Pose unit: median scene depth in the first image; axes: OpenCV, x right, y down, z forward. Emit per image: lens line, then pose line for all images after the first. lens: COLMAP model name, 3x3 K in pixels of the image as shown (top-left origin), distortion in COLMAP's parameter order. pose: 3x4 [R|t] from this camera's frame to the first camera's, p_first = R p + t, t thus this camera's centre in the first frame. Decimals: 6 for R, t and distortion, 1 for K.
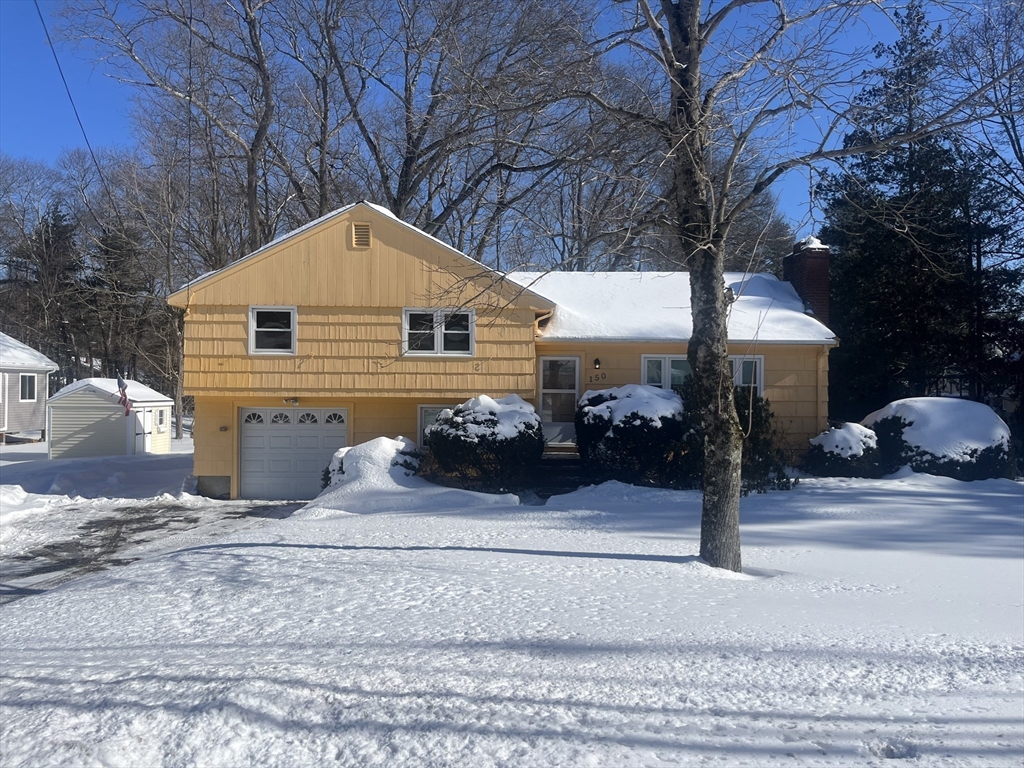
lens RADIAL K [[775.5, 0, 508.1], [0, 775.5, 393.1], [0, 0, 1]] dist [0.068956, -0.099029]
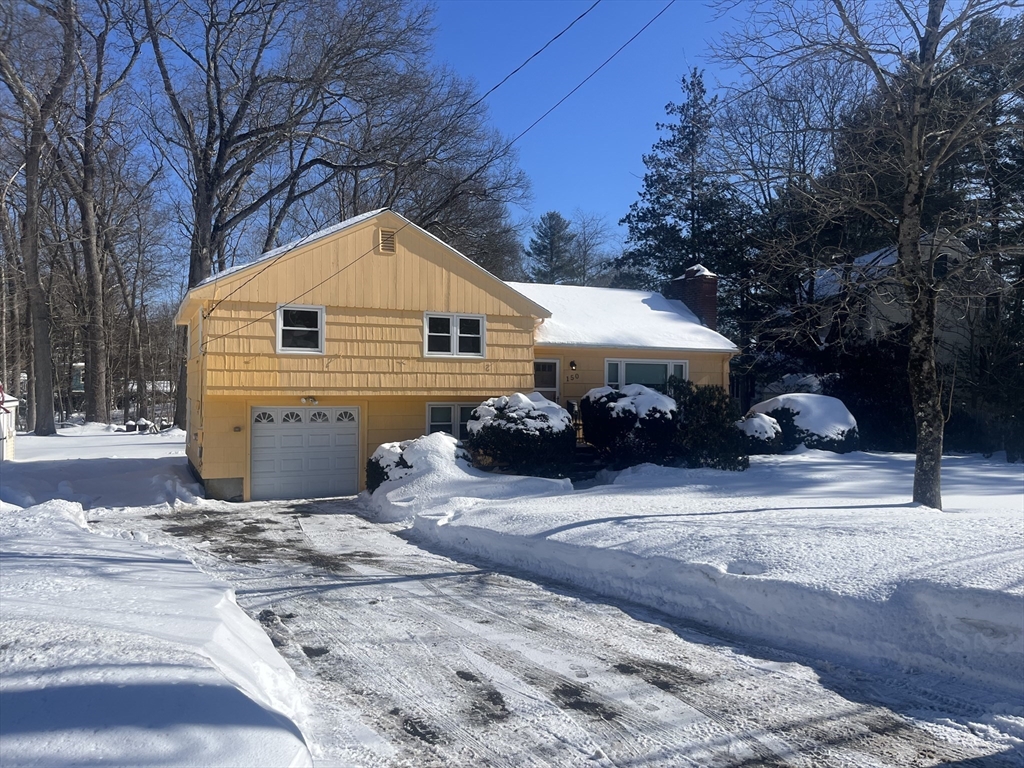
lens RADIAL K [[775.5, 0, 508.1], [0, 775.5, 393.1], [0, 0, 1]] dist [0.068956, -0.099029]
pose [[0.914086, -0.004202, 0.405498, -0.463956], [0.001502, 0.999975, 0.006977, -0.005170], [-0.405517, -0.005768, 0.914069, -0.022403]]
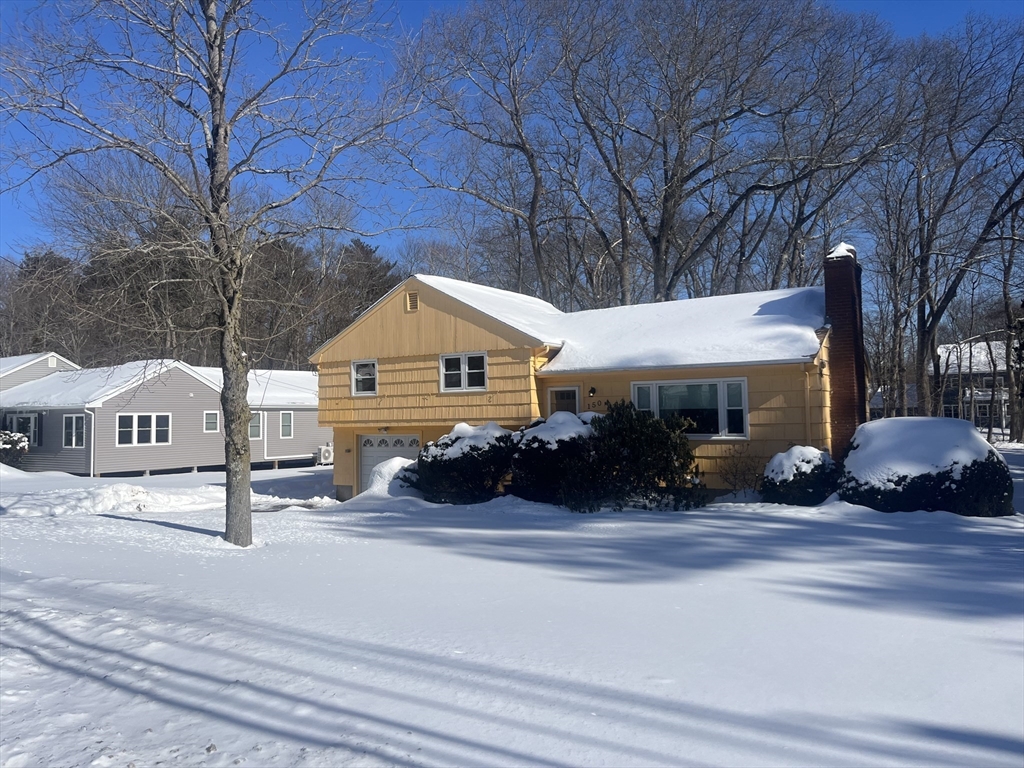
lens RADIAL K [[782.2, 0, 509.9], [0, 782.2, 378.7], [0, 0, 1]] dist [0.070678, -0.103949]
pose [[0.827878, -0.048589, -0.558799, 0.665765], [0.019580, 0.998137, -0.057782, 0.004982], [0.560566, 0.036895, 0.827287, 0.017039]]
